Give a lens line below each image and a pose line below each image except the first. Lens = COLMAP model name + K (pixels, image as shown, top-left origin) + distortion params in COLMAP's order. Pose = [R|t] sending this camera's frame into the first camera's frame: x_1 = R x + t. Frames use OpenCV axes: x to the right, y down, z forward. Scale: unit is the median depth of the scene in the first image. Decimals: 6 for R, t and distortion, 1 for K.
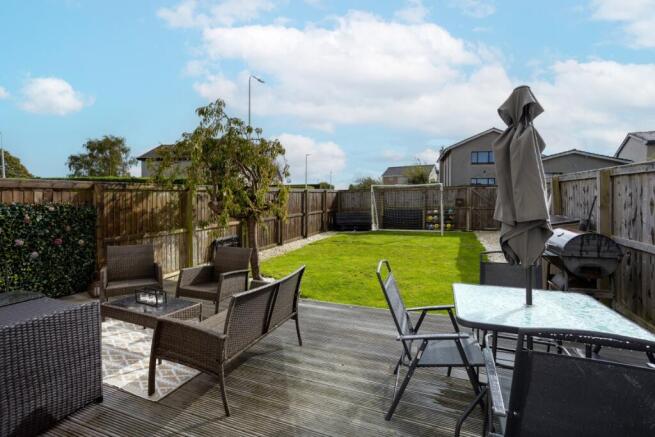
lens RADIAL K [[312.2, 0, 326.8], [0, 312.2, 208.6], [0, 0, 1]] dist [-0.037496, 0.013639]
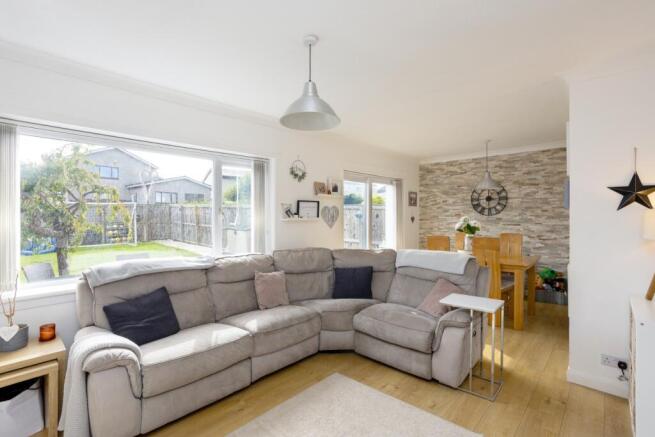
lens RADIAL K [[312.2, 0, 327.7], [0, 312.2, 219.1], [0, 0, 1]] dist [-0.037496, 0.013639]
pose [[0.367790, -0.018193, 0.929731, -0.877490], [0.024583, 0.999649, 0.009836, -0.019727], [-0.929584, 0.019238, 0.368108, -0.248643]]
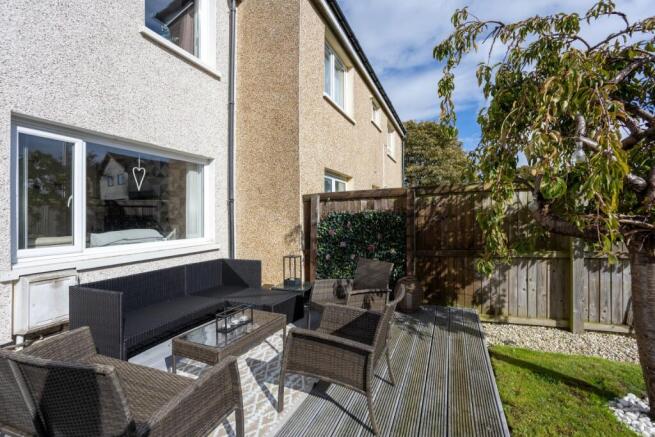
lens RADIAL K [[312.2, 0, 329.0], [0, 312.2, 216.0], [0, 0, 1]] dist [-0.037496, 0.013639]
pose [[0.007408, -0.006920, -0.999949, 0.119917], [-0.011920, 0.999904, -0.007008, 0.006955], [0.999902, 0.011971, 0.007325, 0.596895]]
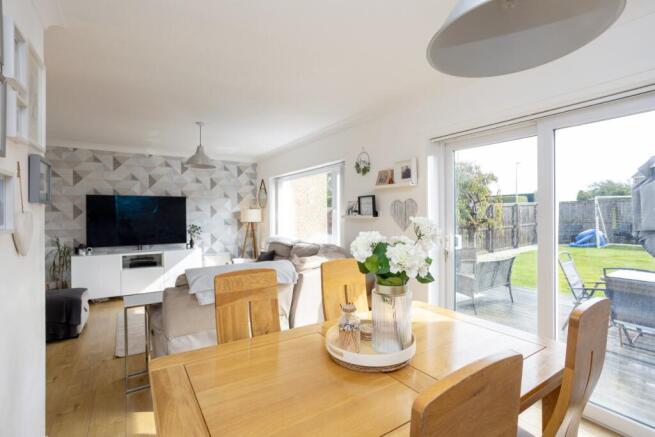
lens RADIAL K [[312.2, 0, 324.6], [0, 312.2, 214.2], [0, 0, 1]] dist [-0.037496, 0.013639]
pose [[0.810913, -0.011625, -0.585051, 0.036582], [0.000987, 0.999828, -0.018498, -0.008711], [0.585166, 0.014423, 0.810785, -0.486462]]
